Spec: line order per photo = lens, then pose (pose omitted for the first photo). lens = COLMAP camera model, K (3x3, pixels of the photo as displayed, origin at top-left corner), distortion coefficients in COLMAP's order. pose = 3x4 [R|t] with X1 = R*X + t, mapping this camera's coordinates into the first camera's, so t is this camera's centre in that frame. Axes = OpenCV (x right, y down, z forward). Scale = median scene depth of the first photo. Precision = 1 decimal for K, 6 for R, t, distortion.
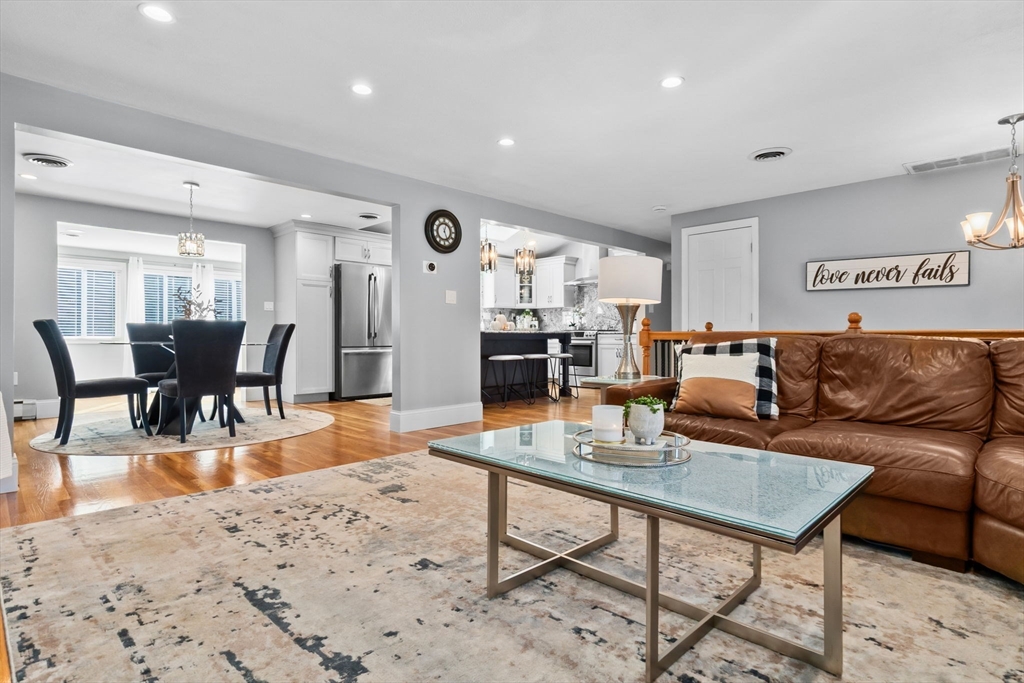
lens RADIAL K [[521.1, 0, 516.3], [0, 521.1, 336.7], [0, 0, 1]] dist [0.003321, 0.000418]
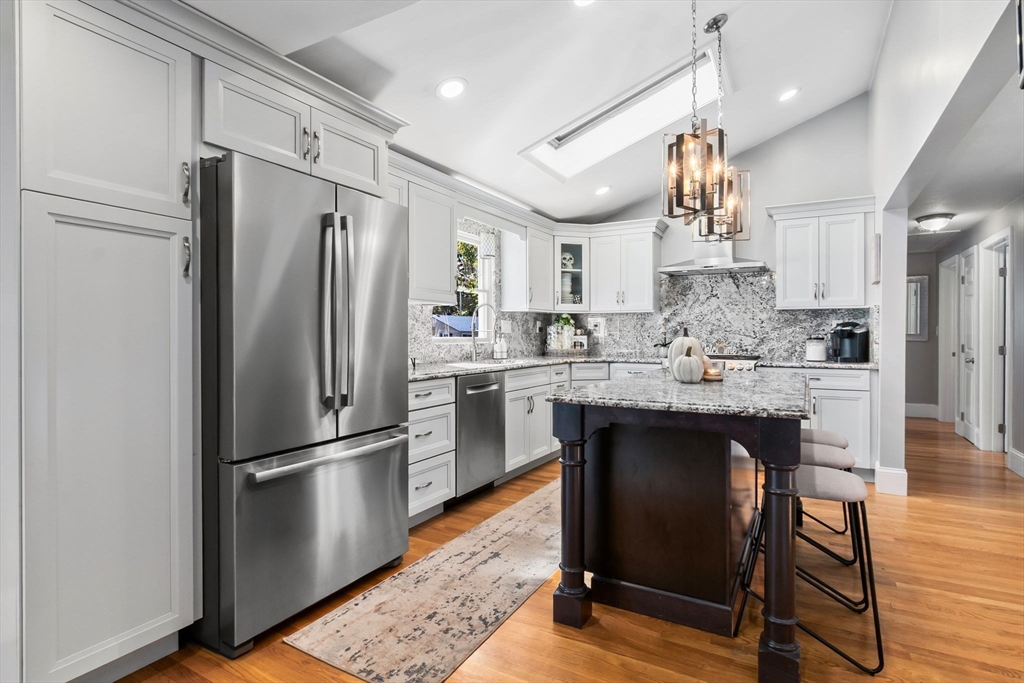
lens RADIAL K [[521.1, 0, 508.2], [0, 521.1, 335.9], [0, 0, 1]] dist [0.003321, 0.000418]
pose [[0.970850, -0.003098, 0.239666, -0.673640], [0.002636, 0.999994, 0.002250, -0.119443], [-0.239671, -0.001552, 0.970853, 1.815871]]
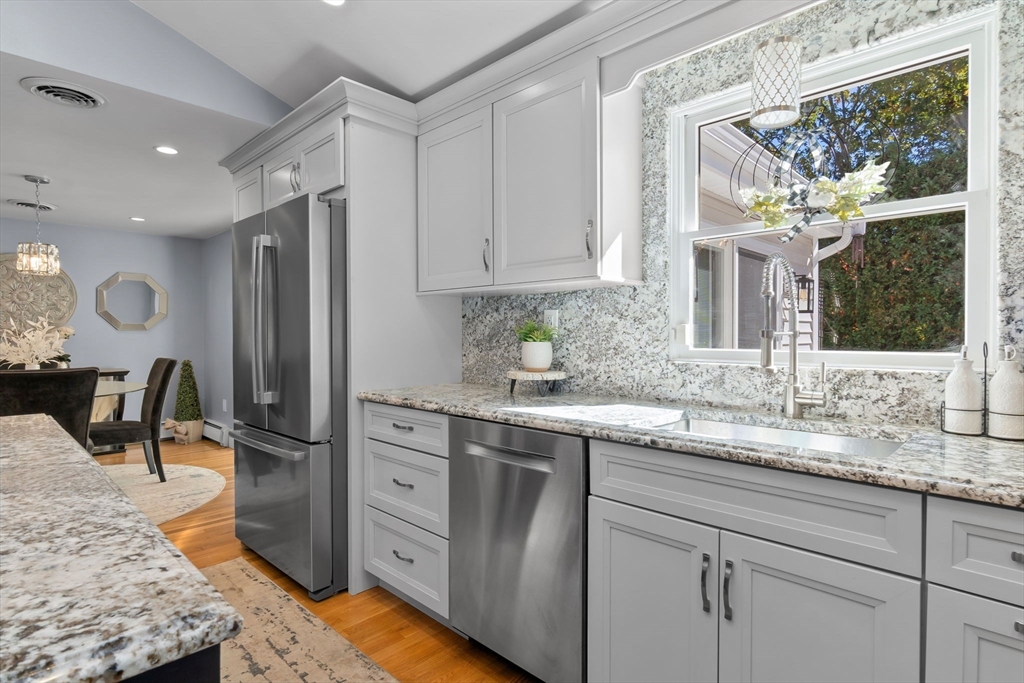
lens RADIAL K [[521.1, 0, 511.6], [0, 521.1, 341.8], [0, 0, 1]] dist [0.003321, 0.000418]
pose [[-0.001237, 0.006758, -0.999976, 0.230018], [-0.002188, 0.999975, 0.006761, -0.125758], [0.999997, 0.002196, -0.001222, 3.149048]]
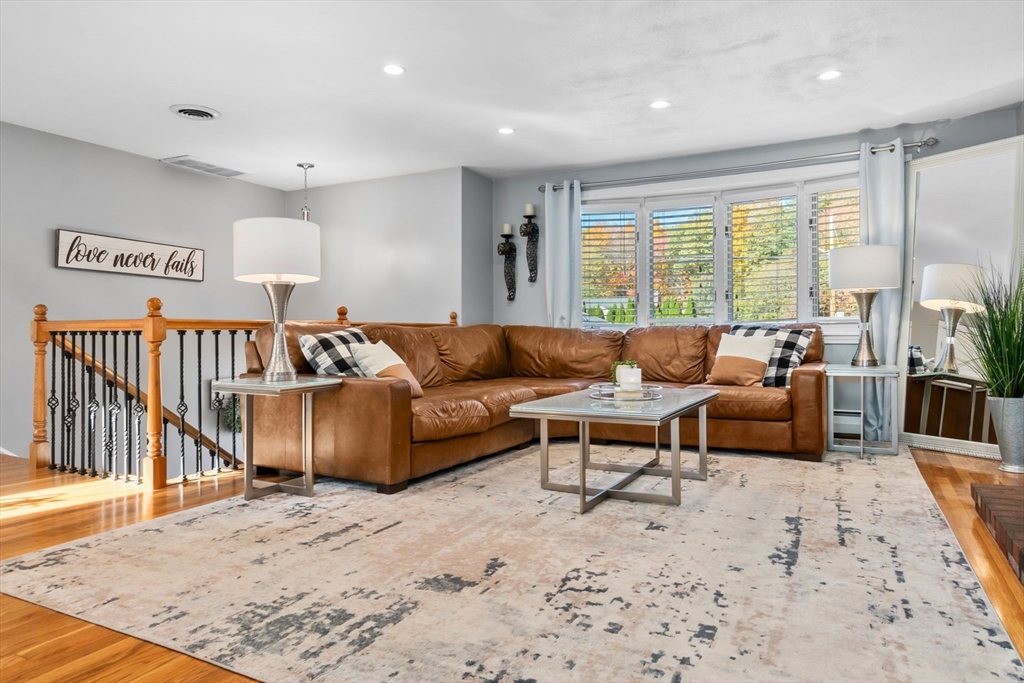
lens RADIAL K [[657.1, 0, 514.4], [0, 657.1, 333.4], [0, 0, 1]] dist [-0.004719, 0.003949]
pose [[-0.287090, -0.005691, 0.957887, -1.056803], [0.004259, 0.999965, 0.007217, 0.007447], [-0.957894, 0.006151, -0.287056, 1.246406]]
